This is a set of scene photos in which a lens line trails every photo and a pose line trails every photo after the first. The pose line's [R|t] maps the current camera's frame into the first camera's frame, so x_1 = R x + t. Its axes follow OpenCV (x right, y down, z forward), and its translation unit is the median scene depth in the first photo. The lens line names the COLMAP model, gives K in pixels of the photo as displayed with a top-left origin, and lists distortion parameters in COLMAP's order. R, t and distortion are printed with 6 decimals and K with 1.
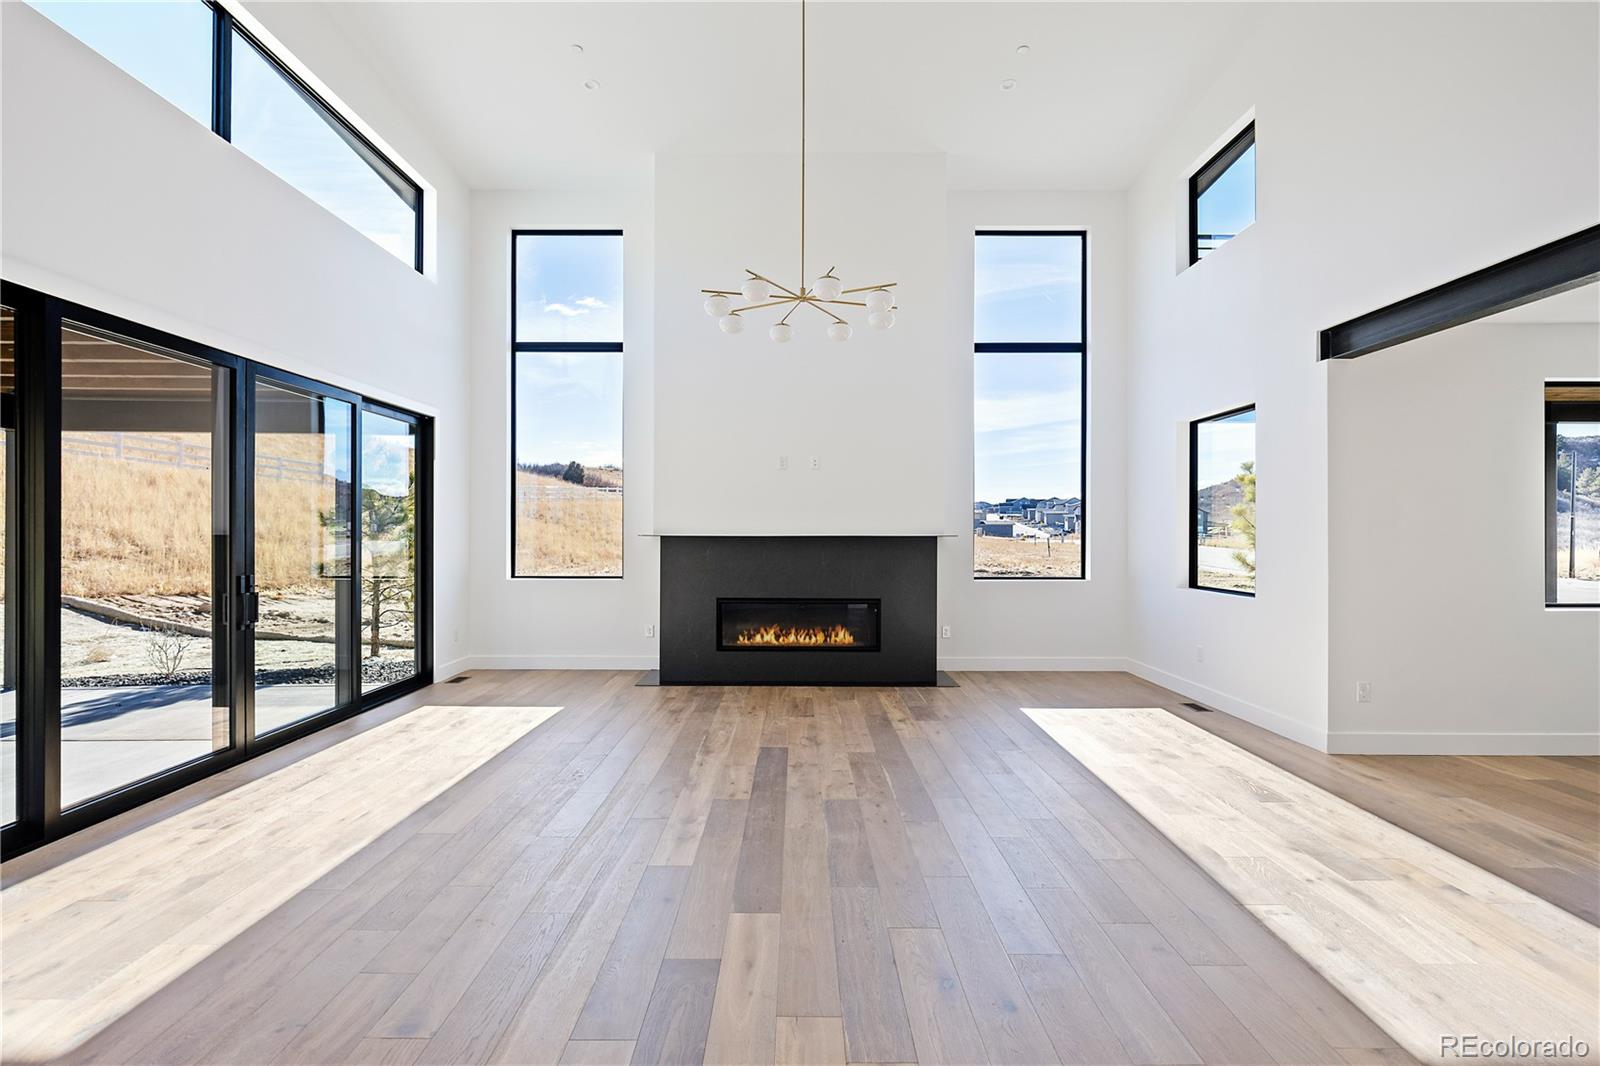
lens RADIAL K [[762.9, 0, 800.3], [0, 762.9, 528.3], [0, 0, 1]] dist [-0.002147, -0.000682]
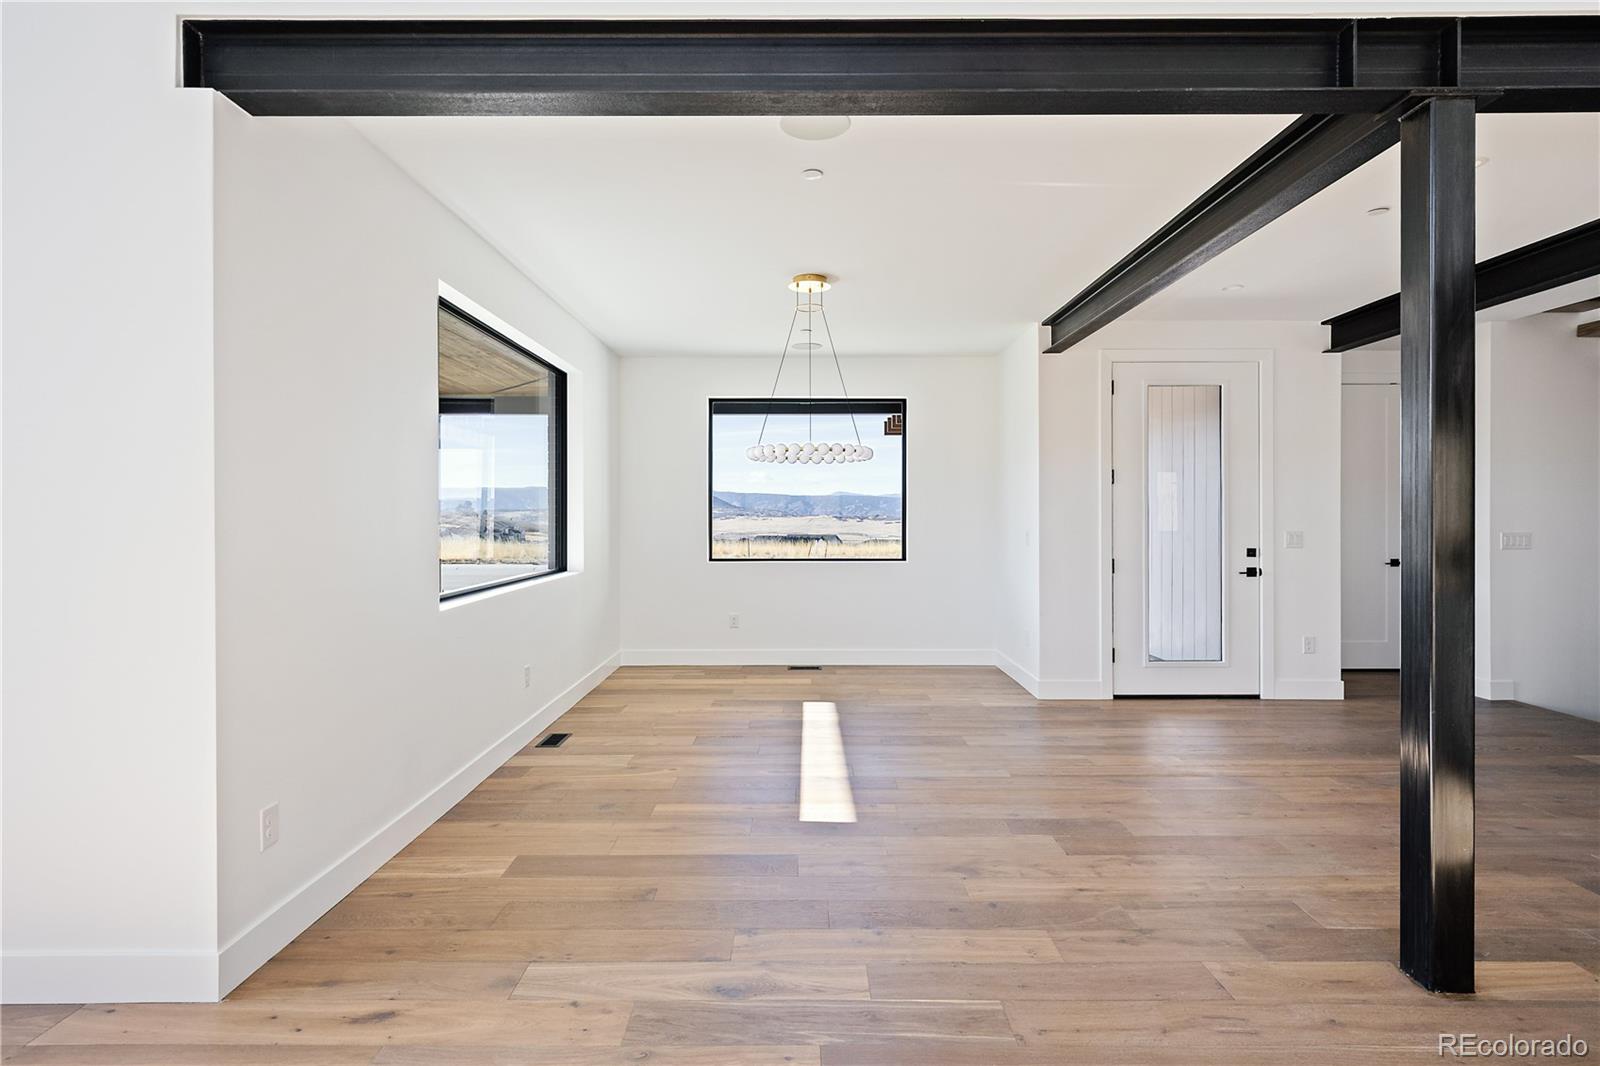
lens RADIAL K [[810.3, 0, 798.6], [0, 810.3, 518.4], [0, 0, 1]] dist [0.000486, -0.000073]
pose [[0.008563, -0.003460, 0.999957, 0.160828], [-0.004571, 0.999983, 0.003499, 0.013408], [-0.999953, -0.004600, 0.008547, 0.452453]]
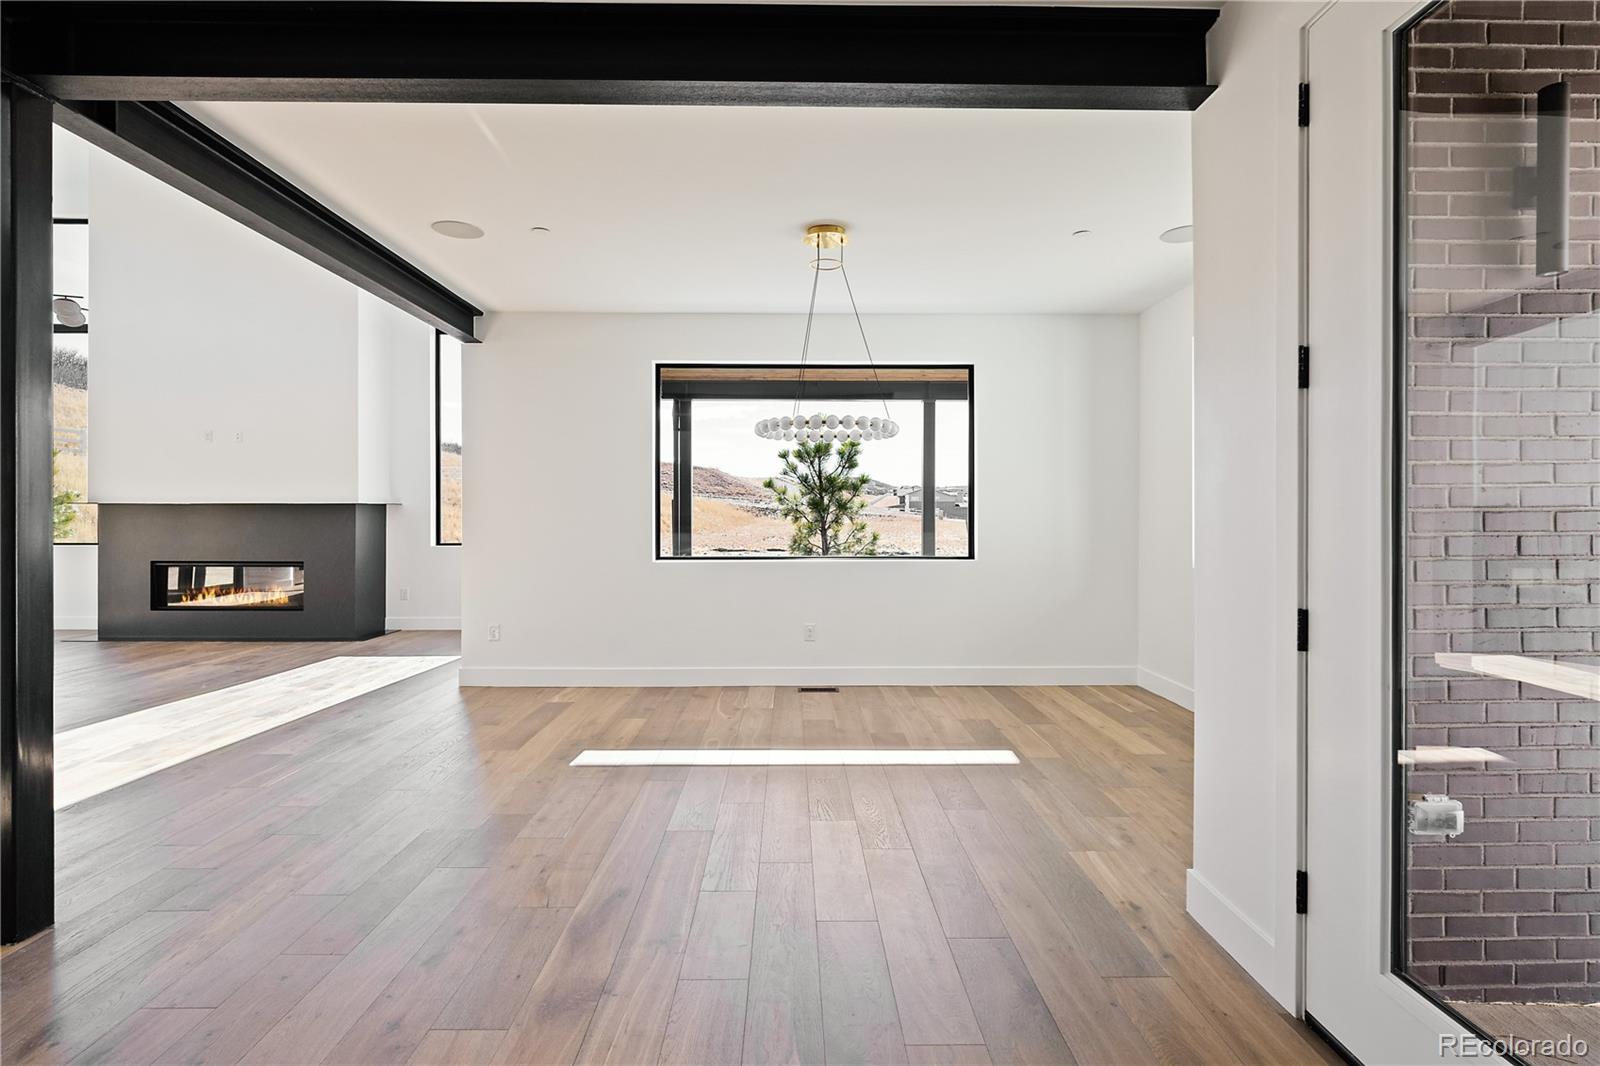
lens RADIAL K [[776.9, 0, 802.4], [0, 776.9, 516.2], [0, 0, 1]] dist [0.001368, 0.000135]
pose [[0.999861, 0.000176, 0.016701, 0.798144], [-0.000294, 0.999975, 0.007025, 0.019814], [-0.016699, -0.007029, 0.999836, -0.120237]]
